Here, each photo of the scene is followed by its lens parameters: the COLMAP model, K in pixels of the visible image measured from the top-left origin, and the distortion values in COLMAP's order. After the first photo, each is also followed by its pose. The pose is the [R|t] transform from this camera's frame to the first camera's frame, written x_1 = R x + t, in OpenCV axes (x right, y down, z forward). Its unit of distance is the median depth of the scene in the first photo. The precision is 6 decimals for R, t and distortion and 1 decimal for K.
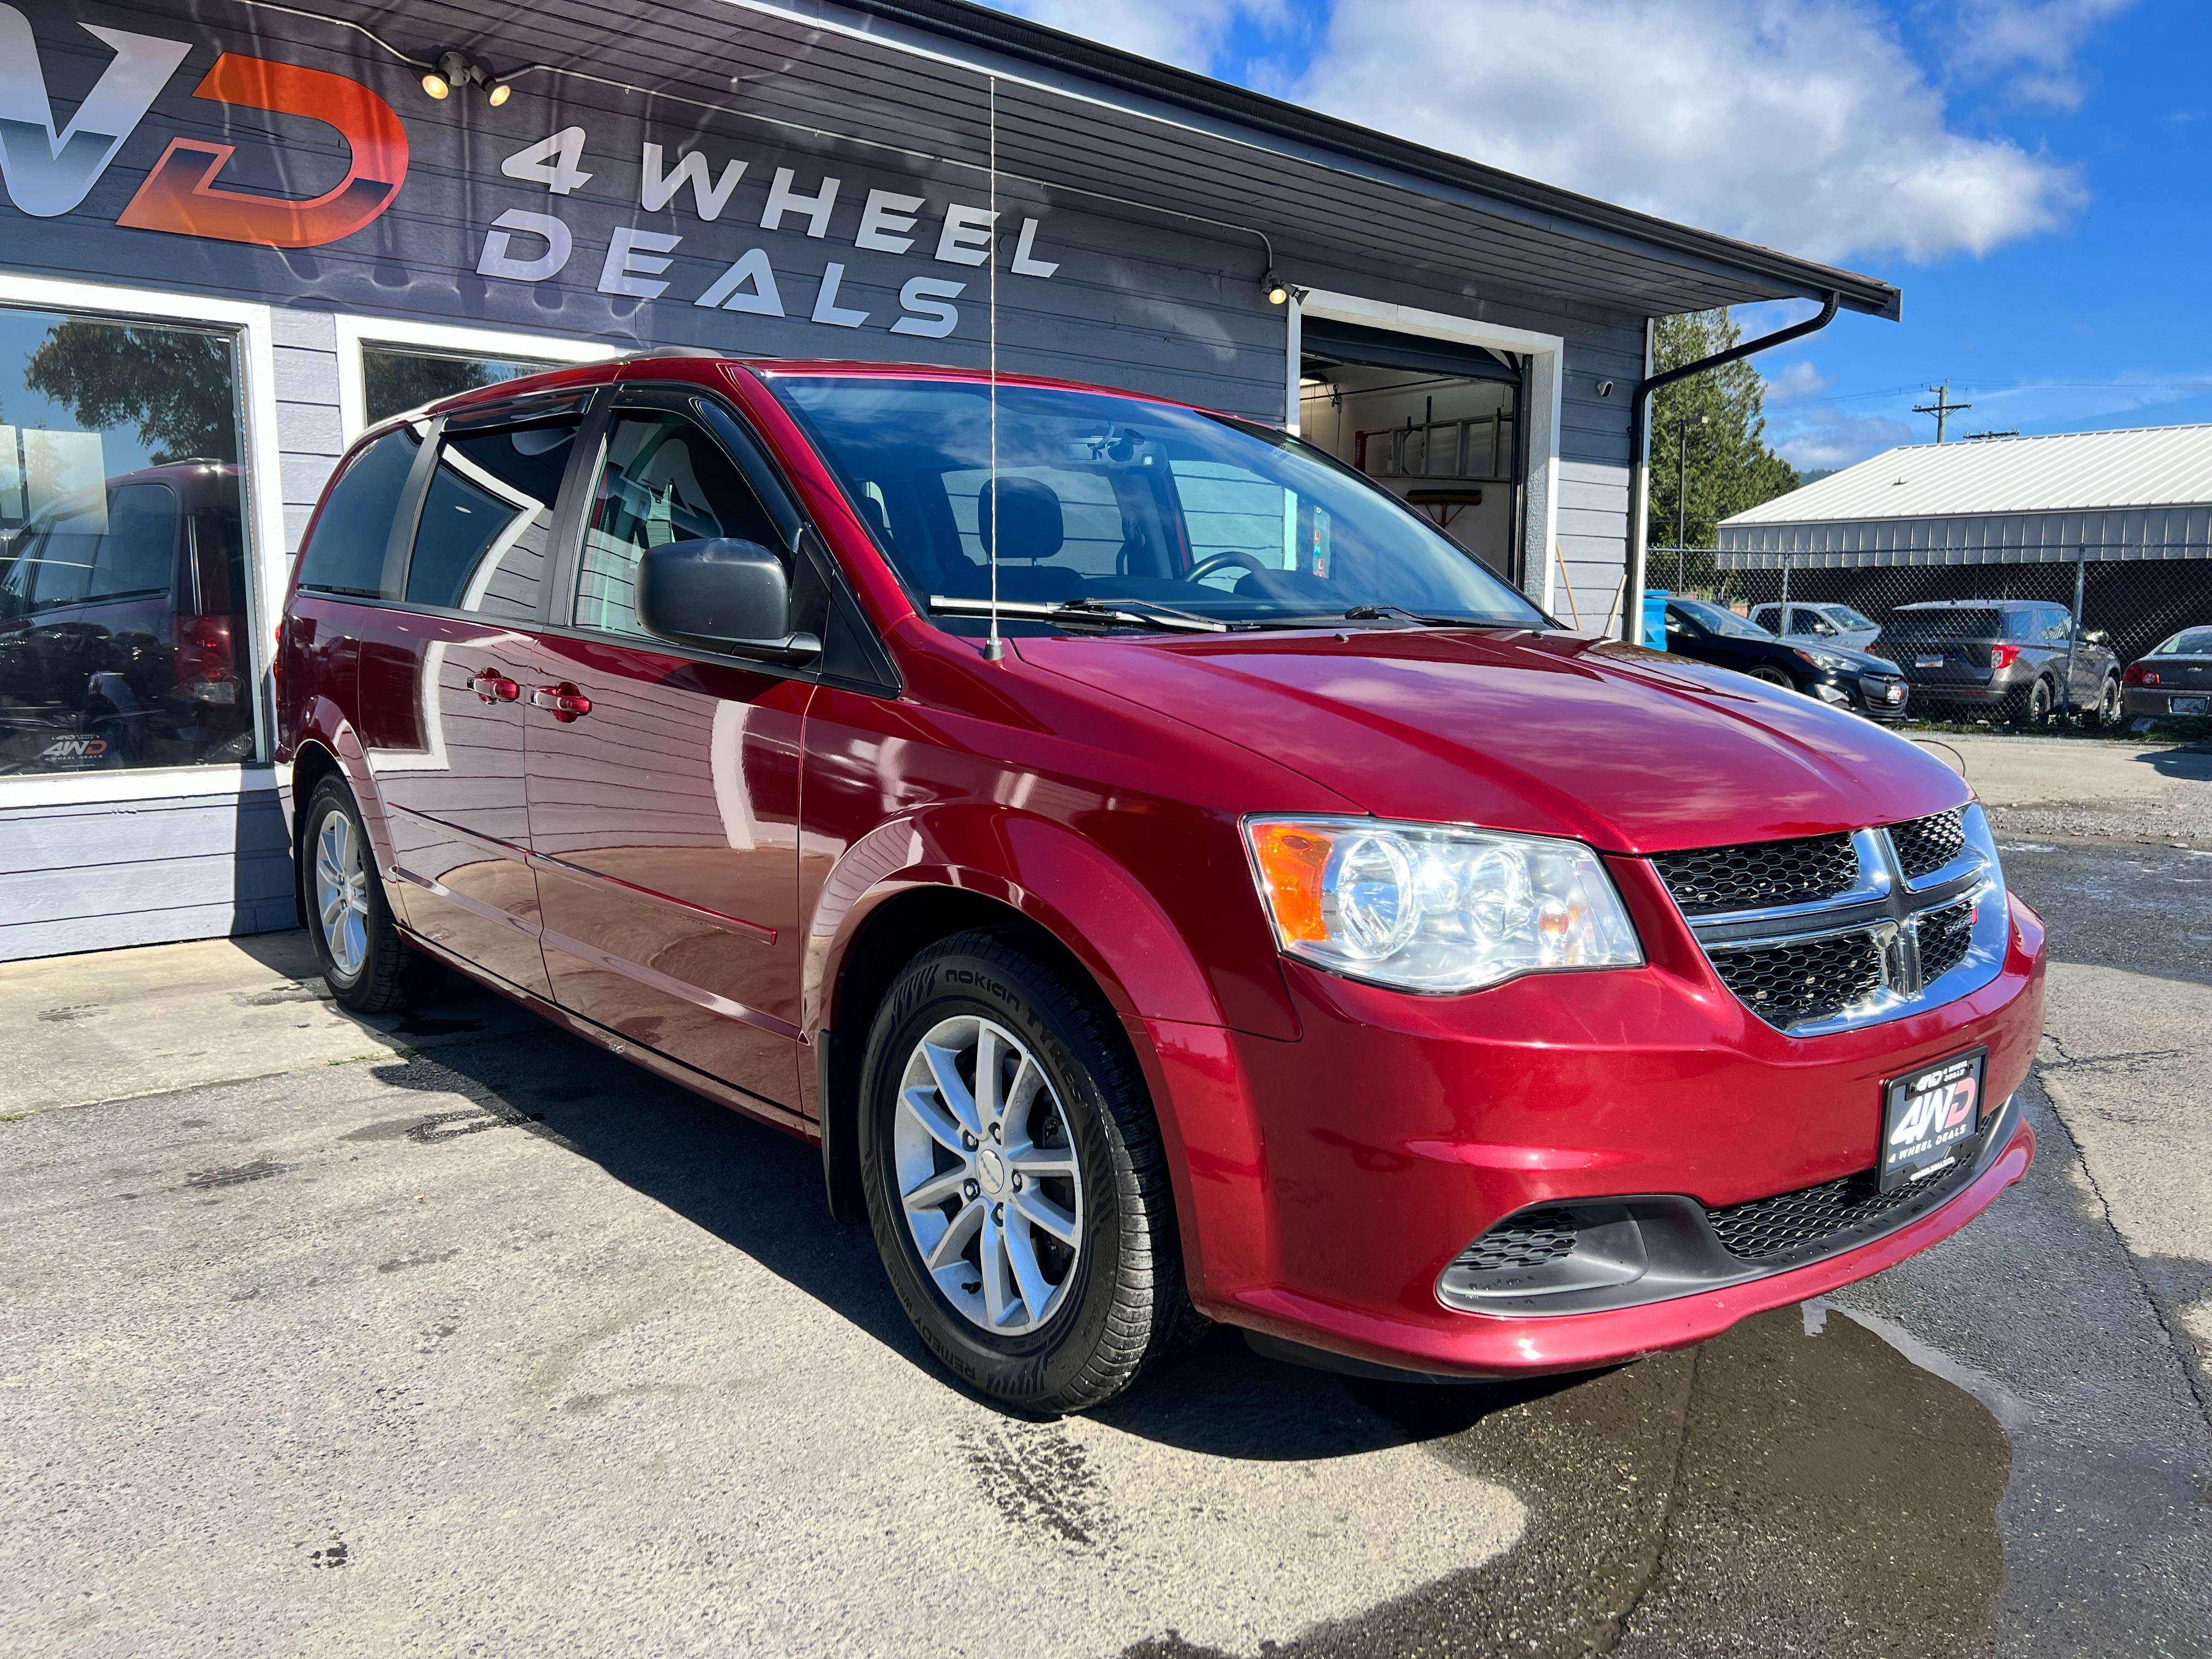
lens RADIAL K [[1663.5, 0, 1106.0], [0, 1663.5, 829.5], [0, 0, 1]] dist [0.060075, -0.054144]
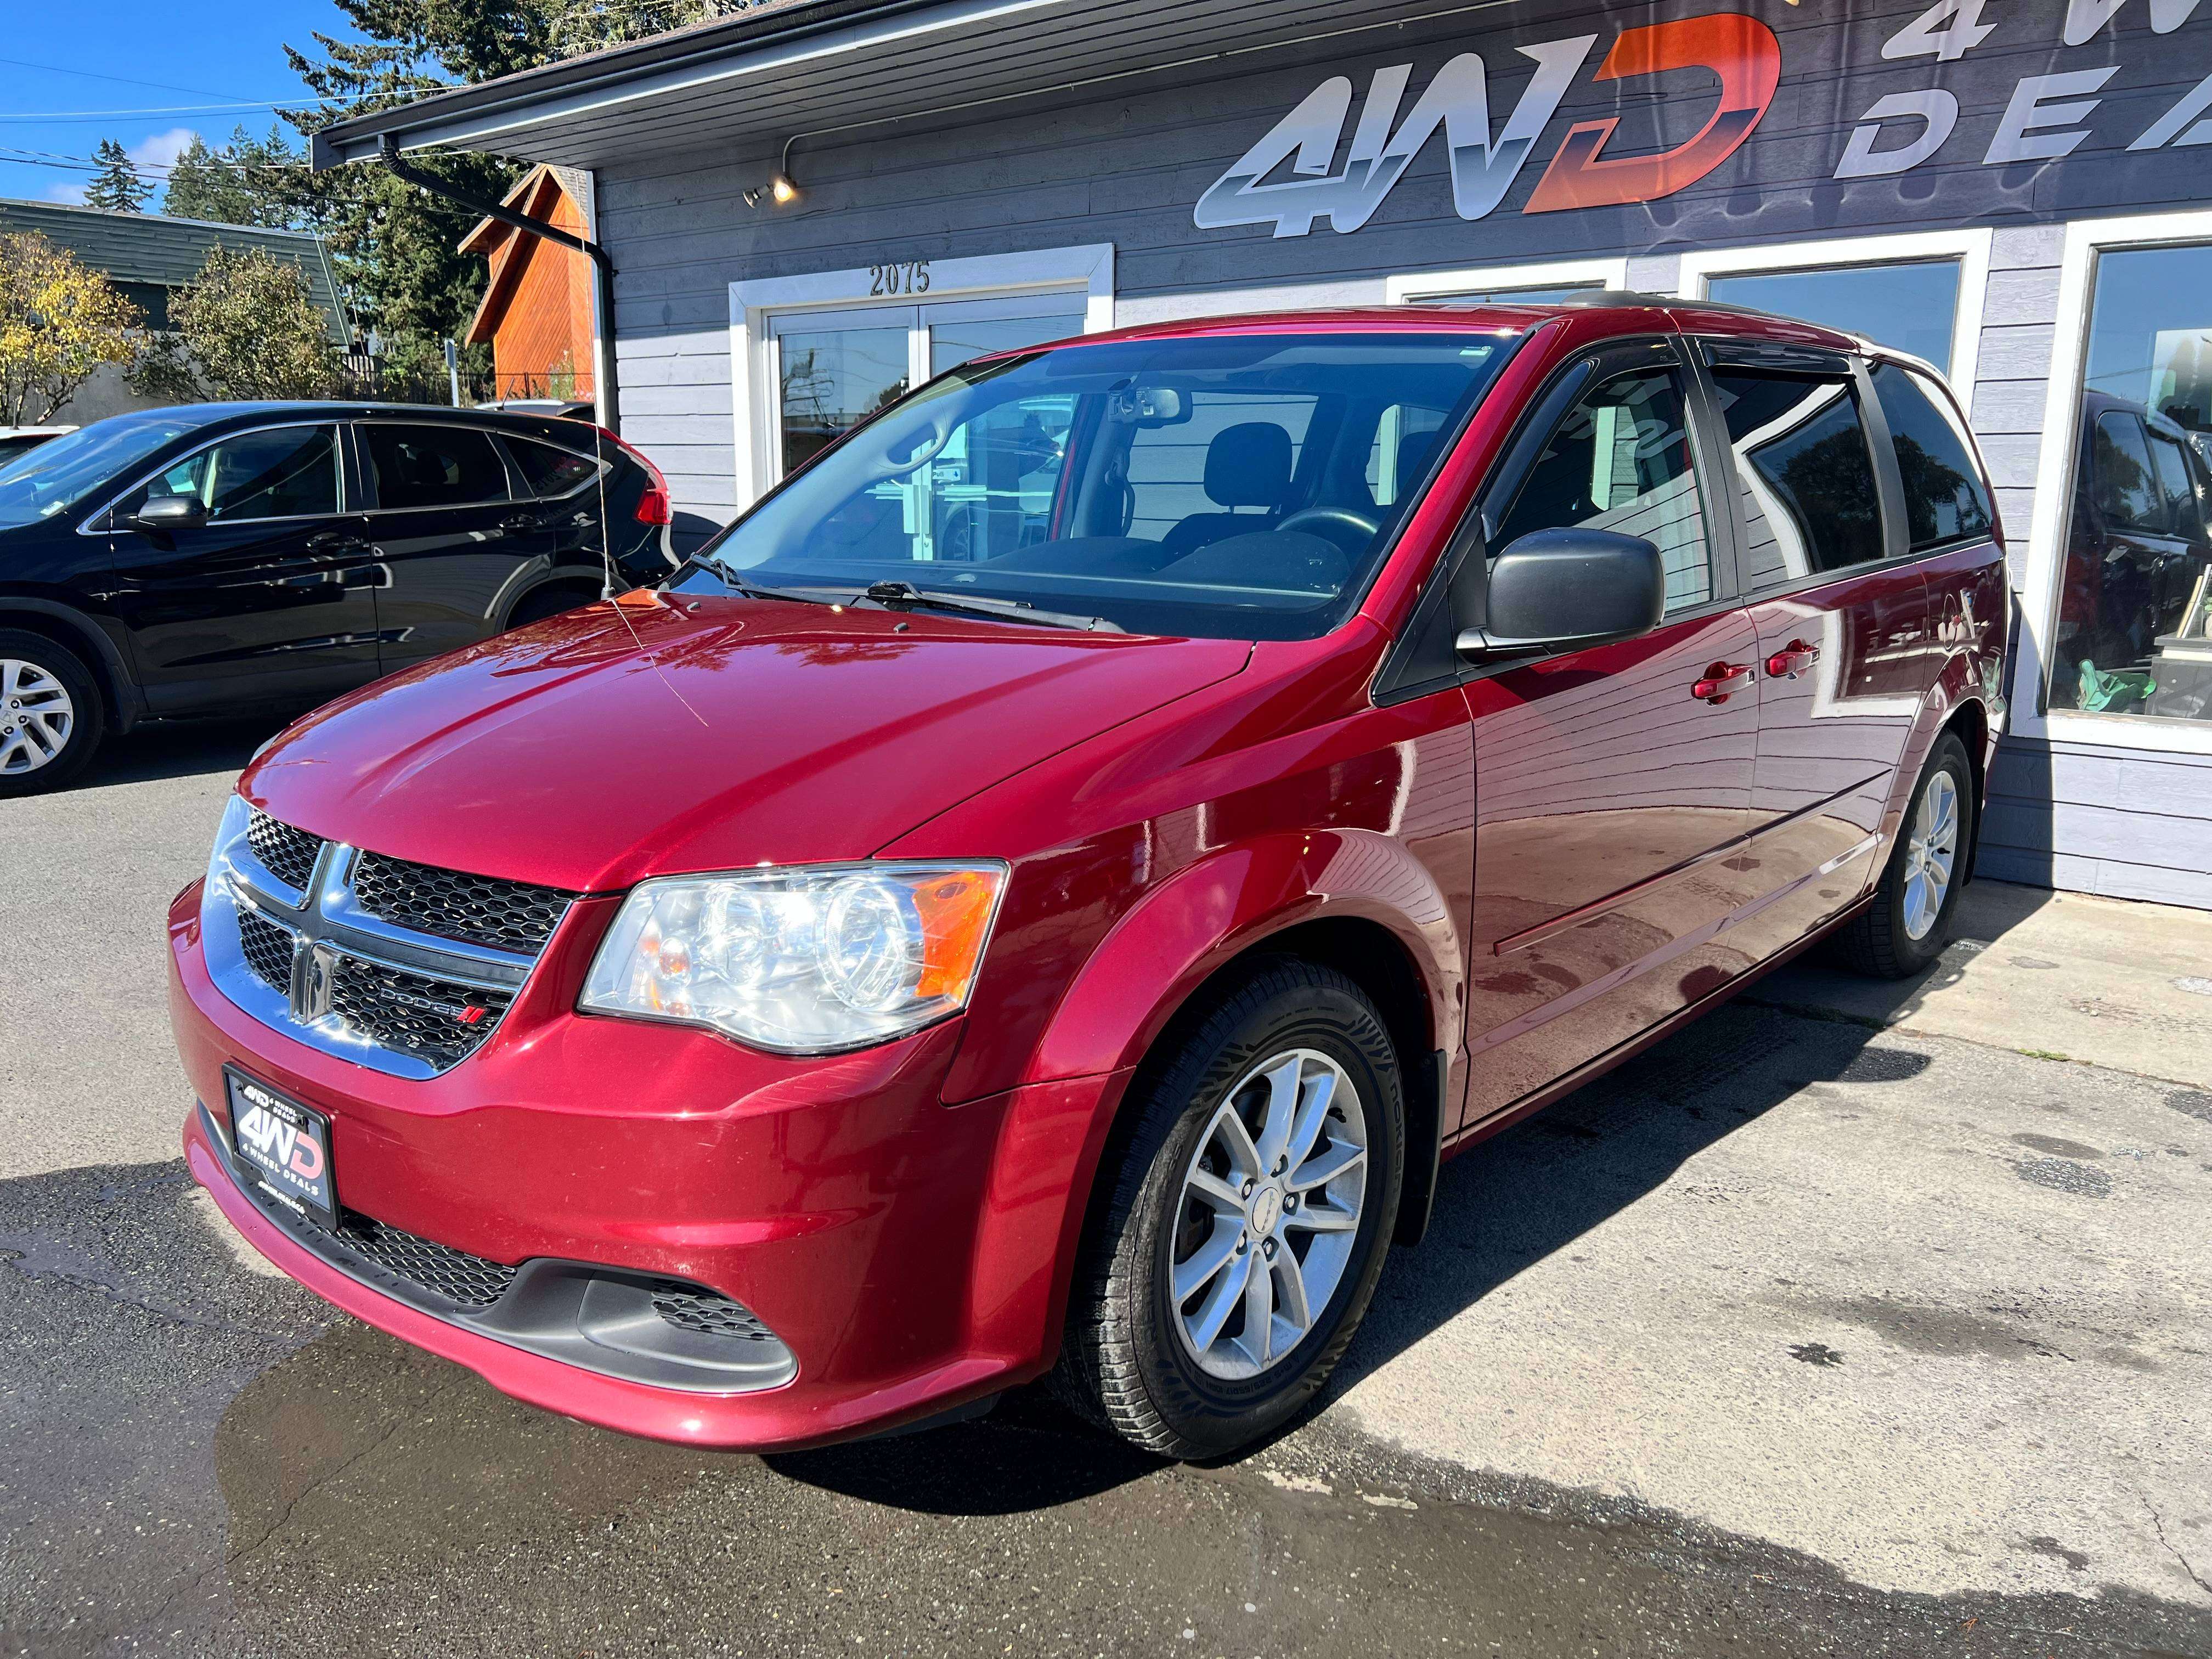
lens RADIAL K [[1667.9, 0, 1106.0], [0, 1667.9, 829.5], [0, 0, 1]] dist [0.019834, -0.015331]
pose [[0.153819, 0.182745, -0.971053, 0.527985], [-0.152774, 0.975330, 0.159350, -0.067224], [0.976217, 0.123841, 0.177943, 0.489755]]
